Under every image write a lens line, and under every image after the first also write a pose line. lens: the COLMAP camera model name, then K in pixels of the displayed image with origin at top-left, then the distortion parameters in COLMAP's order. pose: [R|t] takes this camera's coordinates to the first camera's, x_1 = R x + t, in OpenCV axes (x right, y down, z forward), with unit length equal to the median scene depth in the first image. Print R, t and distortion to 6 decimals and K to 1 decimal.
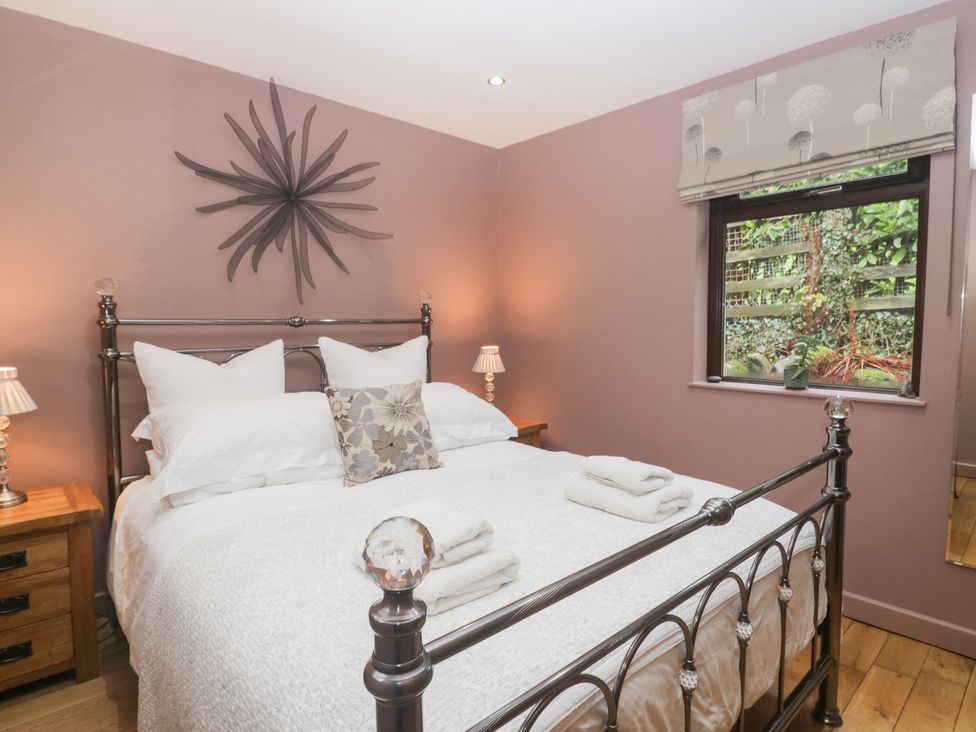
lens RADIAL K [[570.5, 0, 488.0], [0, 570.5, 366.0], [0, 0, 1]] dist [0.002405, -0.014345]
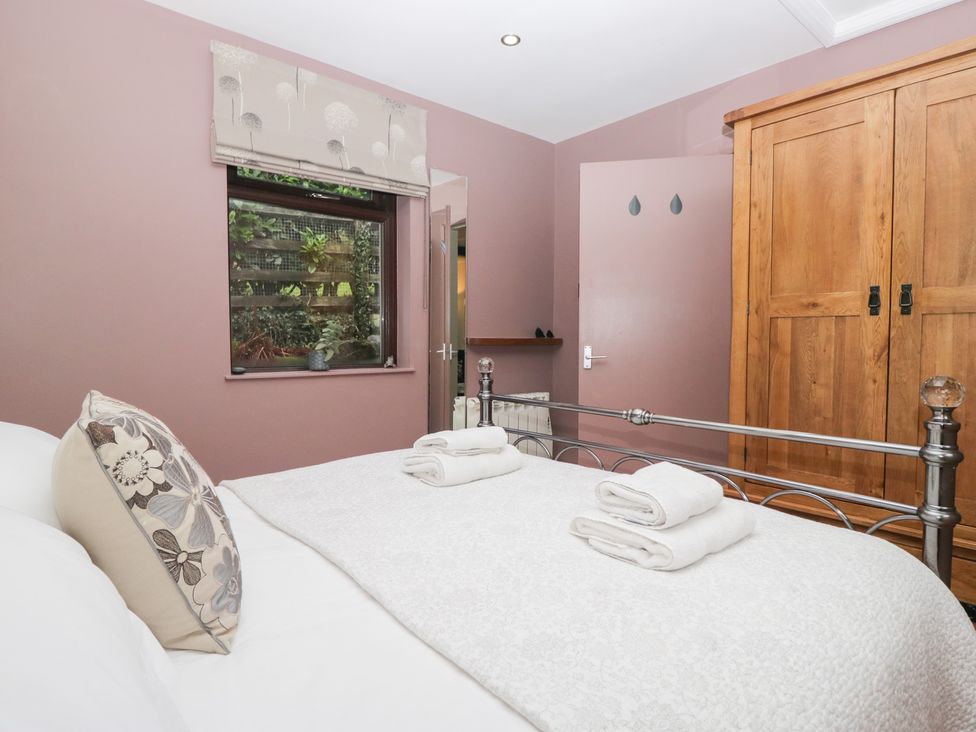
lens RADIAL K [[570.5, 0, 488.0], [0, 570.5, 366.0], [0, 0, 1]] dist [0.002405, -0.014345]
pose [[-0.029369, -0.041357, 0.998713, -0.611794], [0.073962, 0.996315, 0.043433, 0.008059], [-0.996829, 0.075142, -0.026202, 0.767038]]
